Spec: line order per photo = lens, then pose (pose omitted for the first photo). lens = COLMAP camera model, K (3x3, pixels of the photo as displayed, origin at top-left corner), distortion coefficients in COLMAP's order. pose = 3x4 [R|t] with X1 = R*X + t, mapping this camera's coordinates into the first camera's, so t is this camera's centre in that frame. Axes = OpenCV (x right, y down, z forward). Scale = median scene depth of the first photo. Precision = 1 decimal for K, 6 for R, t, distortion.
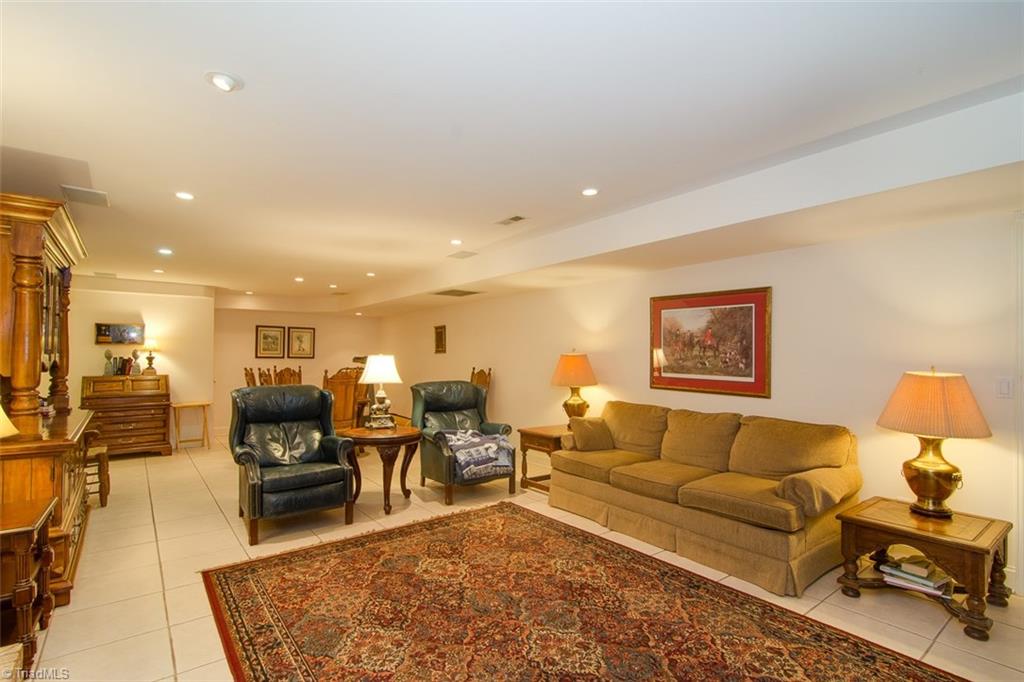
lens RADIAL K [[483.7, 0, 512.0], [0, 483.7, 346.1], [0, 0, 1]] dist [0.015372, -0.008458]
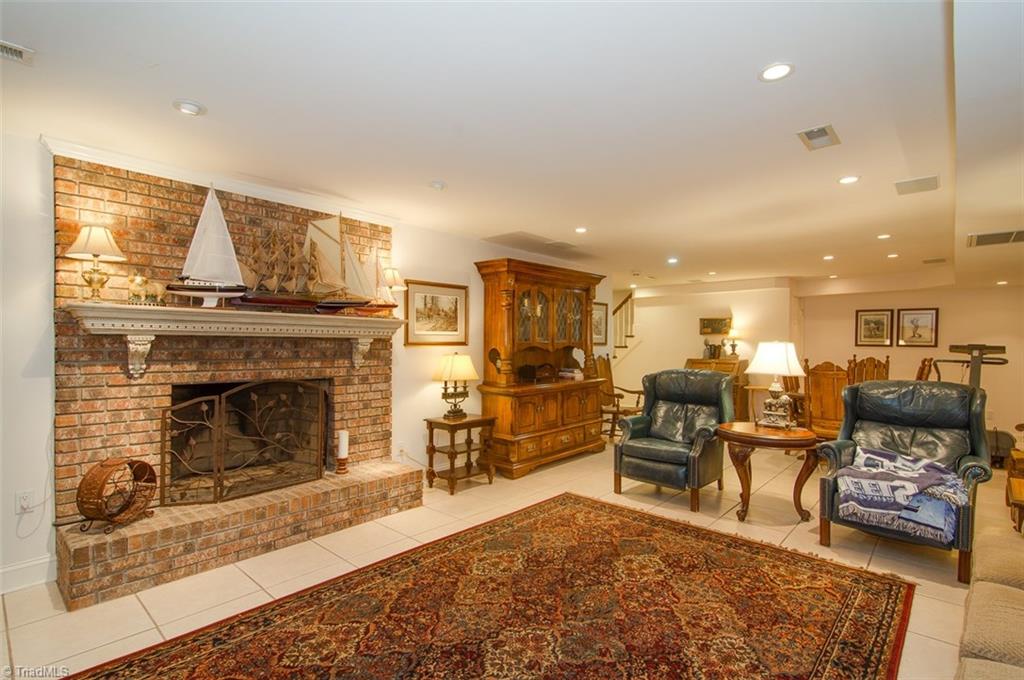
lens RADIAL K [[483.7, 0, 514.4], [0, 483.7, 343.7], [0, 0, 1]] dist [0.015372, -0.008458]
pose [[0.181975, 0.000977, -0.983303, 0.558697], [0.017153, 0.999844, 0.004168, 0.011366], [0.983153, -0.017625, 0.181930, 0.446301]]
